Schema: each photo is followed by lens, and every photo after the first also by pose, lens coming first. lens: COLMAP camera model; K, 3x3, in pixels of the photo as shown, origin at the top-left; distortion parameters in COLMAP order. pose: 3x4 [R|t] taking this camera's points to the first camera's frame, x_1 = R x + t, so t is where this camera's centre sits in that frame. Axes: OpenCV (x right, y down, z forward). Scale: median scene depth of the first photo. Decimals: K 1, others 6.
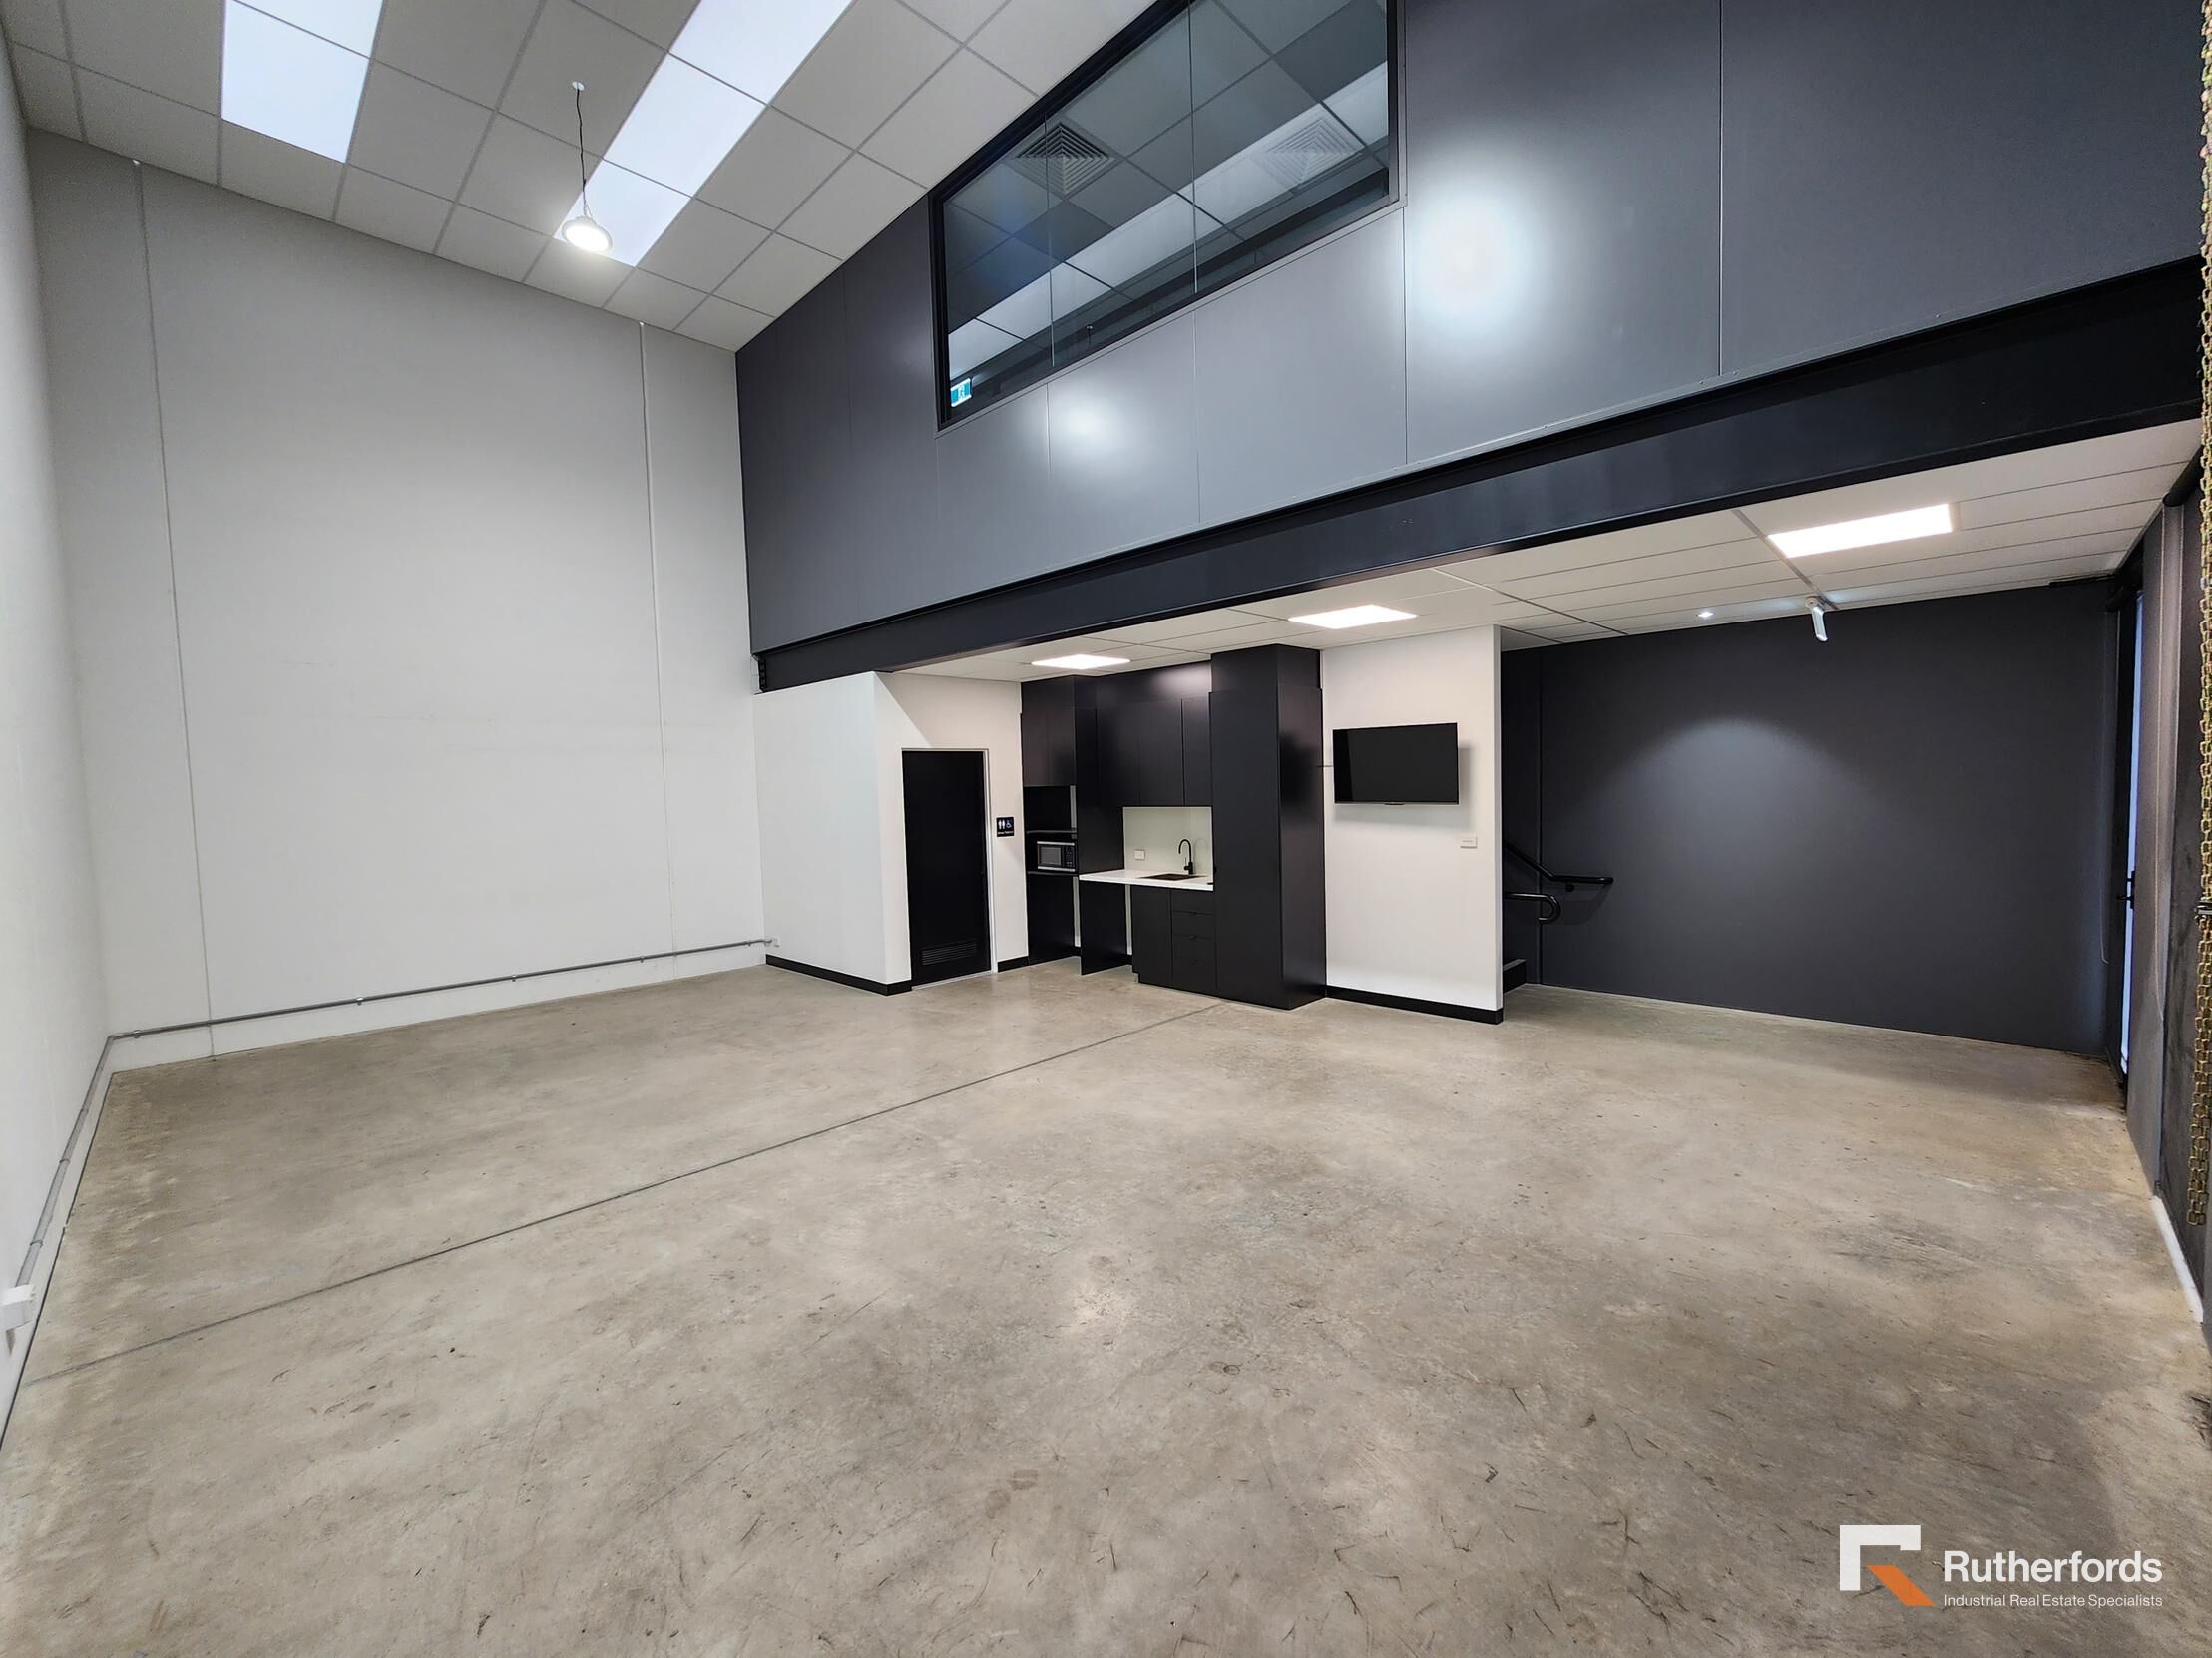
lens RADIAL K [[902.6, 0, 1105.3], [0, 902.6, 835.3], [0, 0, 1]] dist [-0.002779, -0.000458]
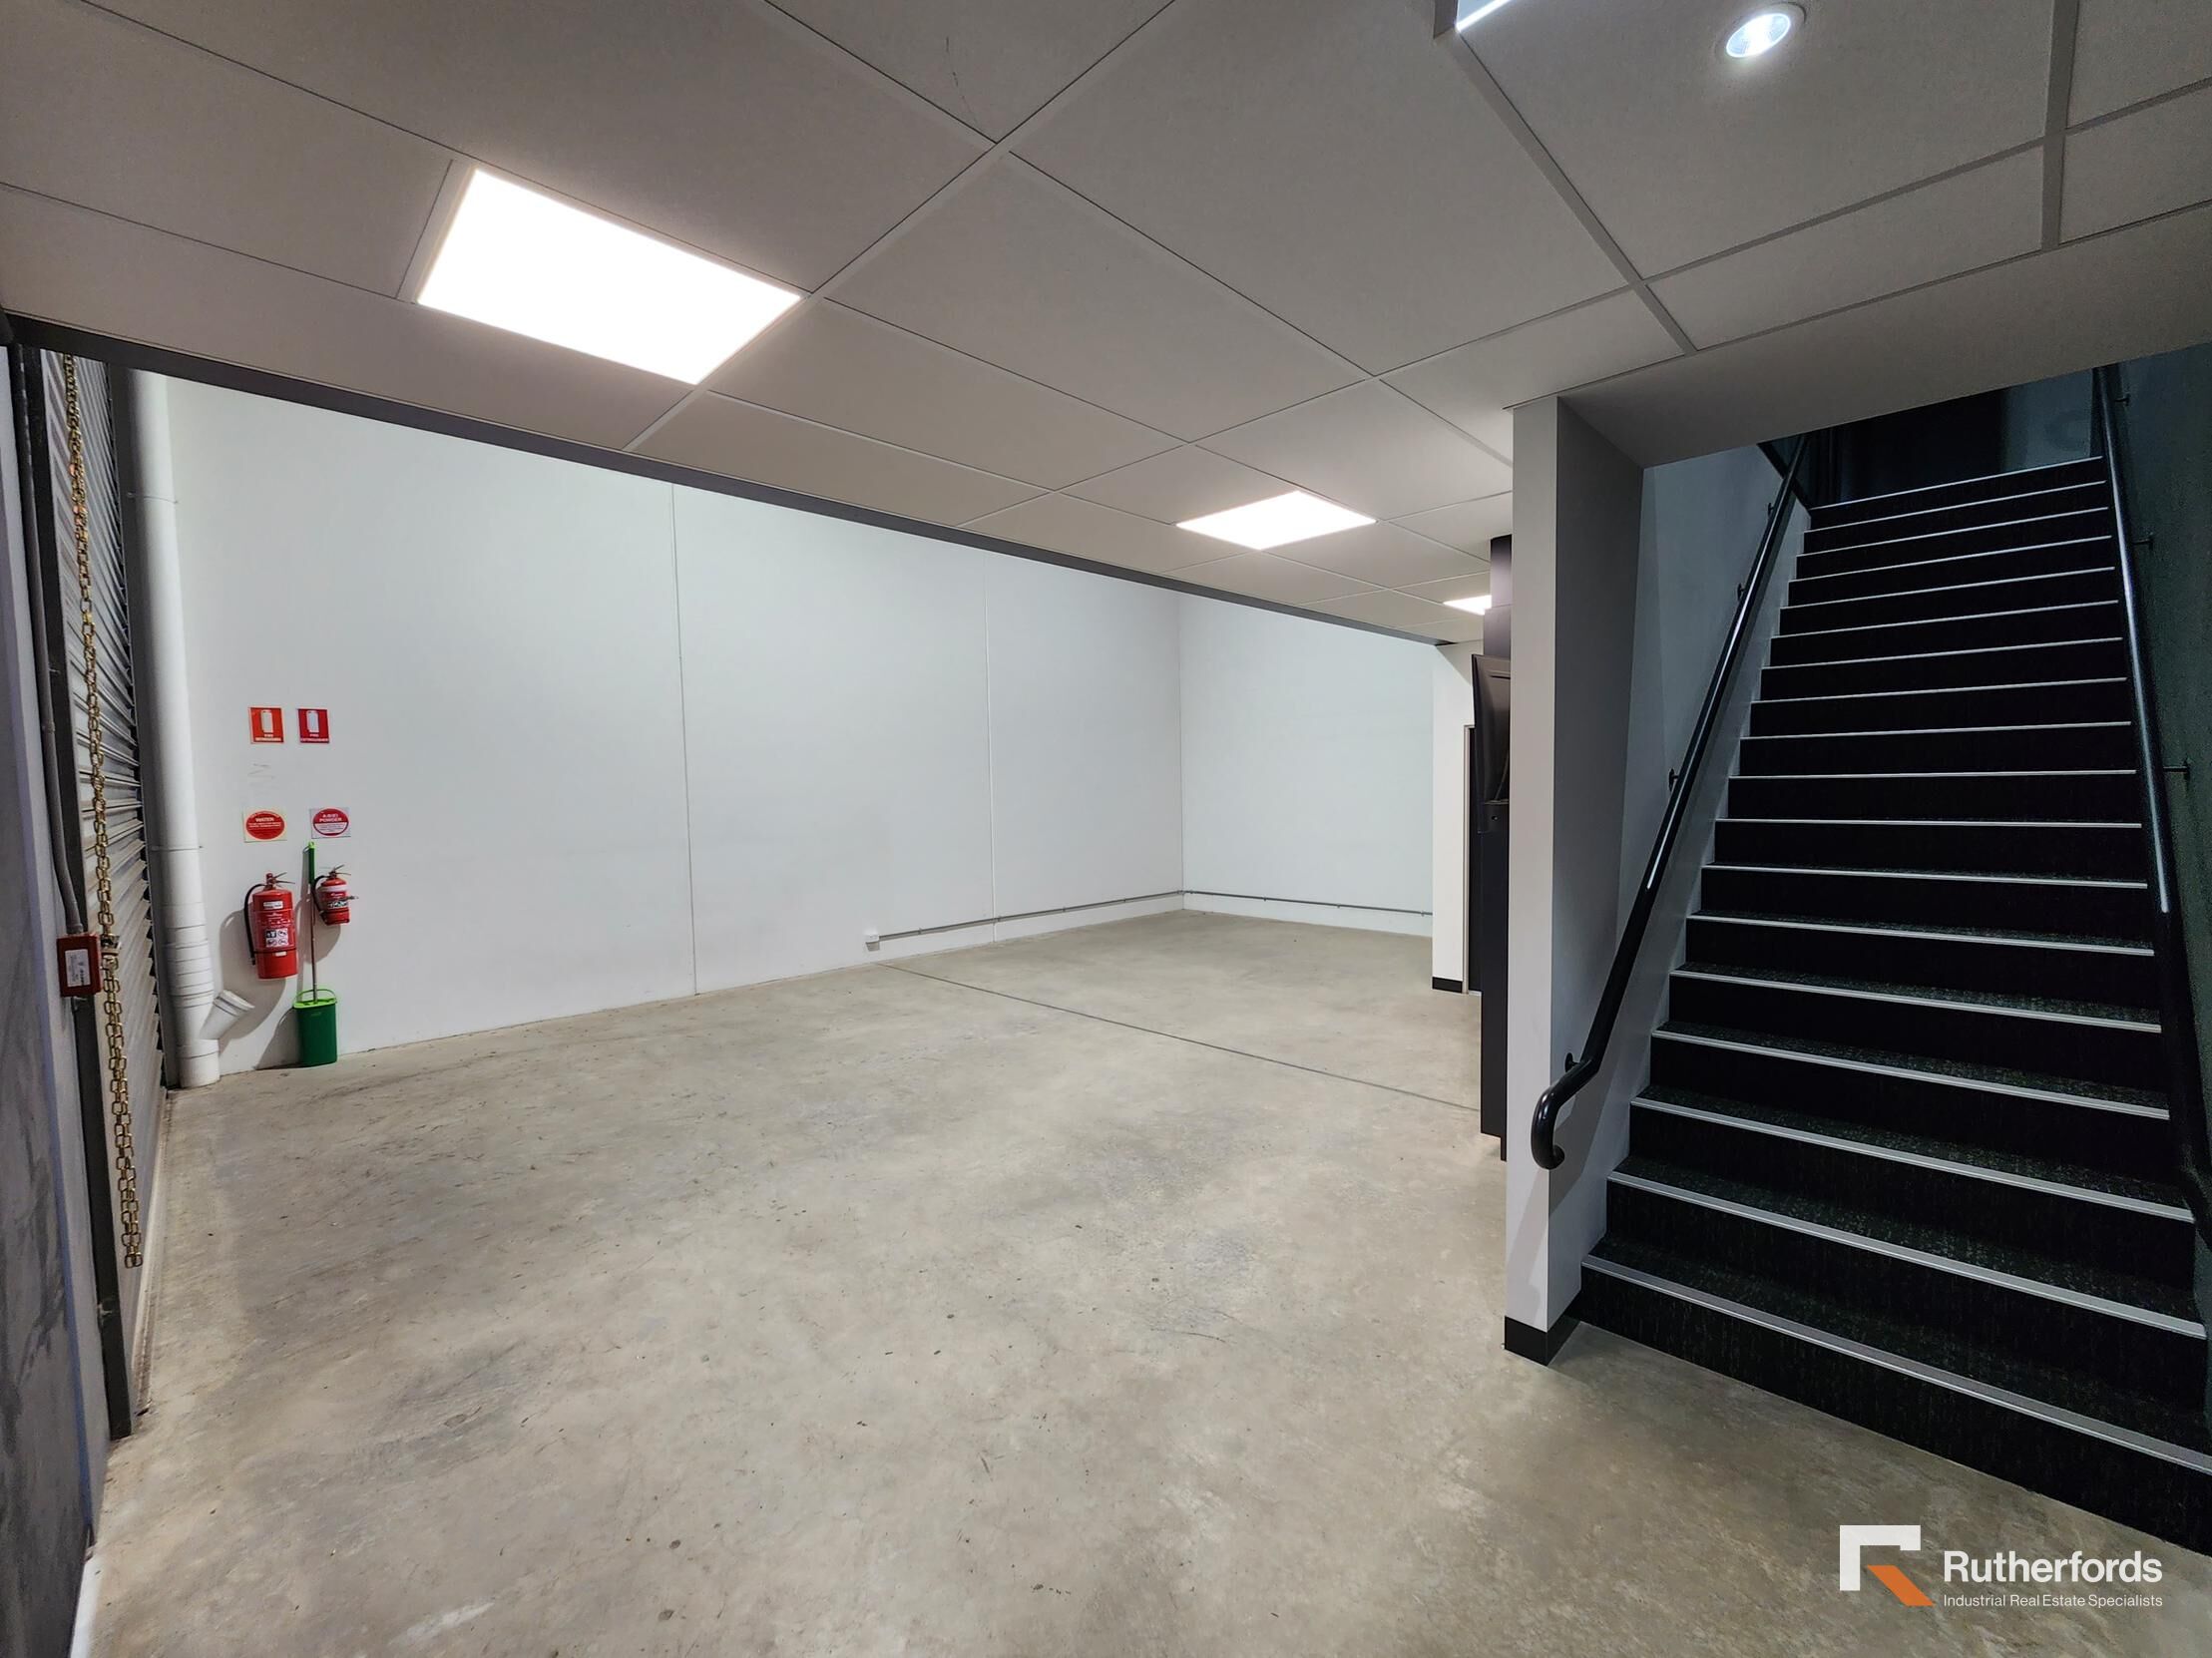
lens RADIAL K [[893.8, 0, 1106.0], [0, 893.8, 829.0], [0, 0, 1]] dist [-0.001399, 0.000495]
pose [[-0.003298, 0.081576, -0.996662, 1.350398], [-0.040435, 0.995841, 0.081643, -0.104836], [0.999177, 0.040569, 0.000014, 1.282706]]
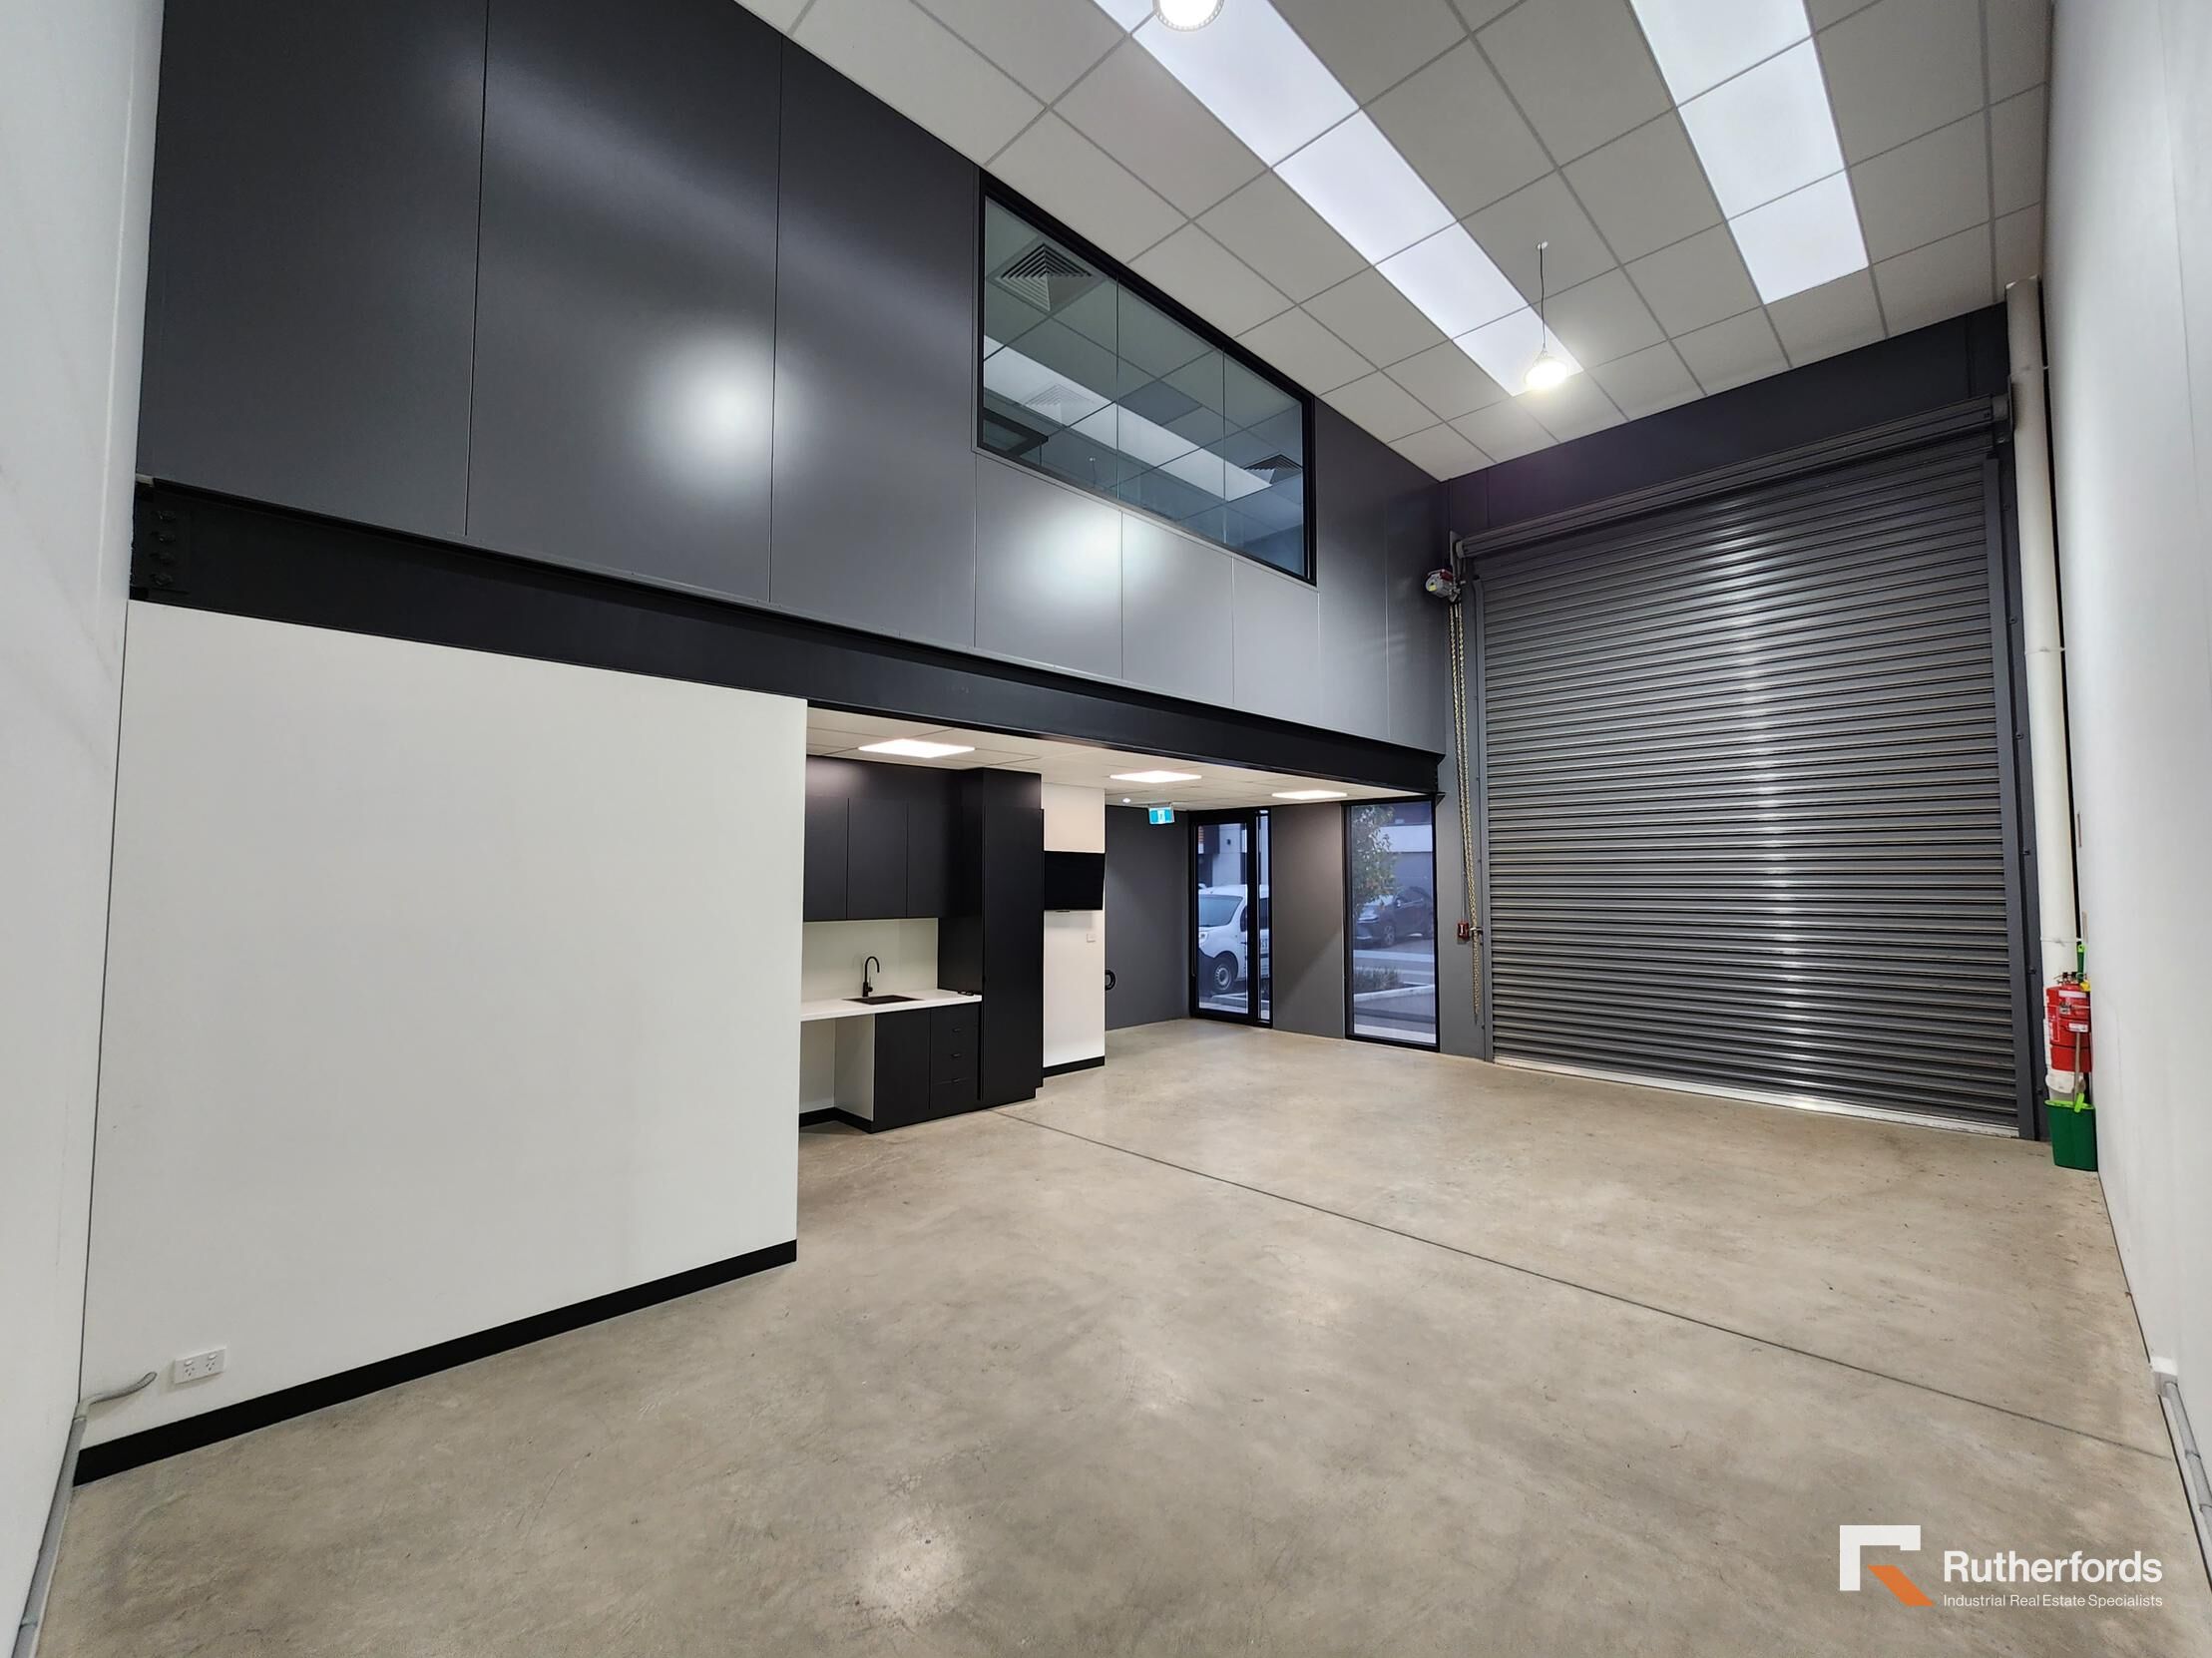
lens RADIAL K [[903.1, 0, 1108.9], [0, 903.1, 835.4], [0, 0, 1]] dist [0.001183, -0.004331]
pose [[0.008825, 0.076513, 0.997030, -1.636554], [0.057211, 0.995396, -0.076894, -0.066955], [-0.998323, 0.057720, 0.004407, 1.551557]]
